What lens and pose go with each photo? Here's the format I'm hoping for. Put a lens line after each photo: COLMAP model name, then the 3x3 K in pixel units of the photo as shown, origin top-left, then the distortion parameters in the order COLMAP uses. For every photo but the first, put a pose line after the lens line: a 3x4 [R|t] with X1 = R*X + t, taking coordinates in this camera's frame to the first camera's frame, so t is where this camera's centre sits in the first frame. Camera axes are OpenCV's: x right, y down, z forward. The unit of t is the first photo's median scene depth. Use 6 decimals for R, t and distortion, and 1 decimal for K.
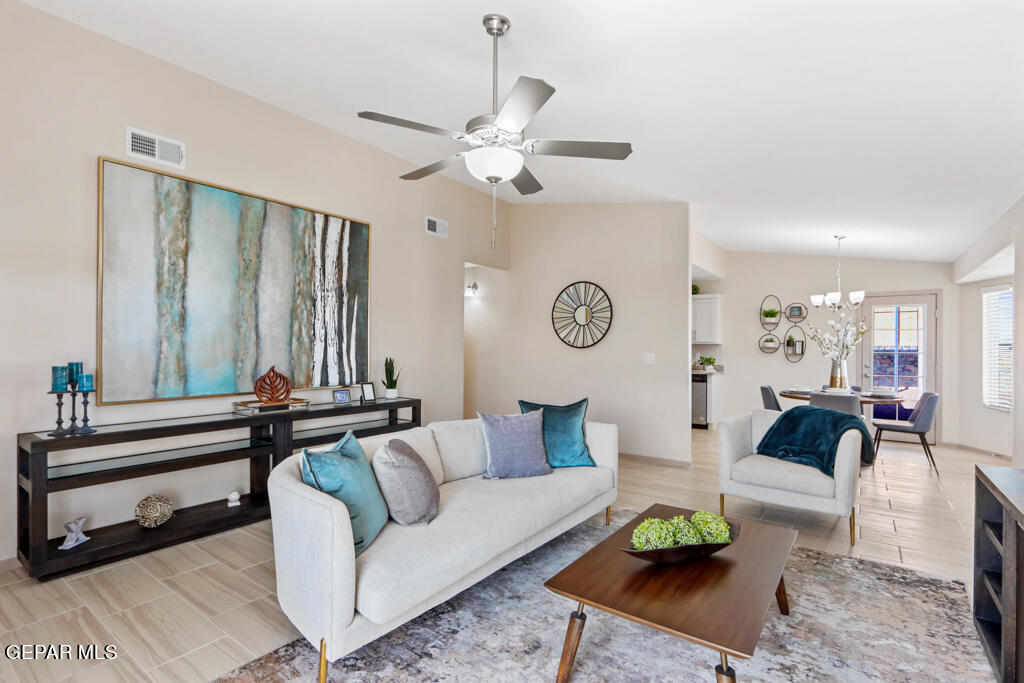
lens RADIAL K [[488.7, 0, 519.0], [0, 488.7, 342.4], [0, 0, 1]] dist [-0.017476, 0.003071]
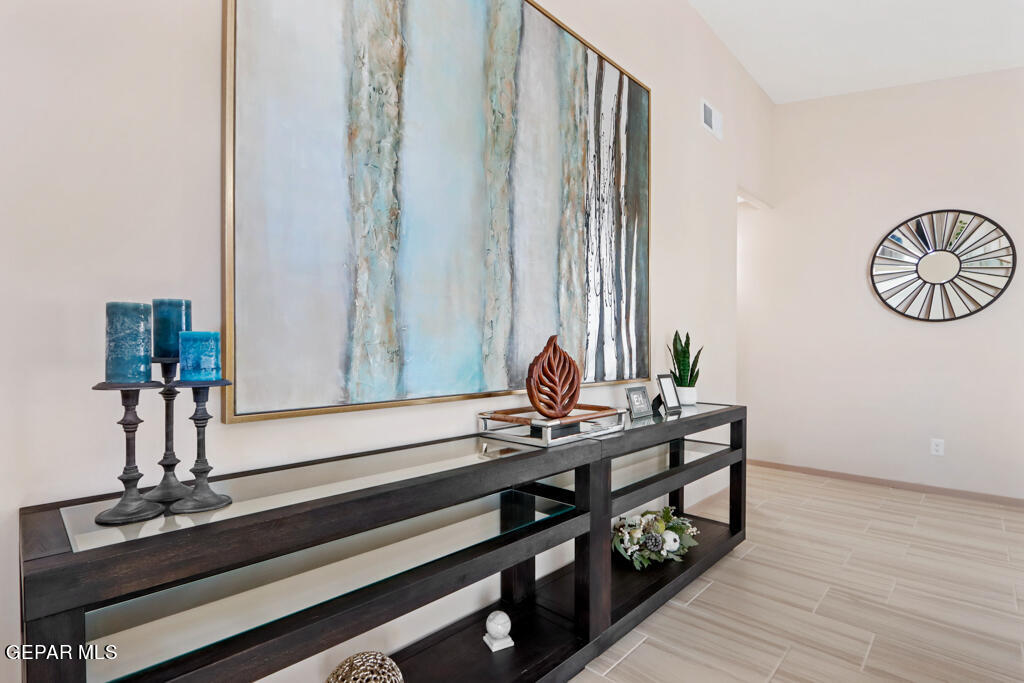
lens RADIAL K [[488.7, 0, 505.0], [0, 488.7, 346.9], [0, 0, 1]] dist [-0.017476, 0.003071]
pose [[0.990722, -0.004497, -0.135832, -0.480503], [0.005120, 0.999978, 0.004232, 0.056536], [0.135810, -0.004888, 0.990723, 0.519547]]
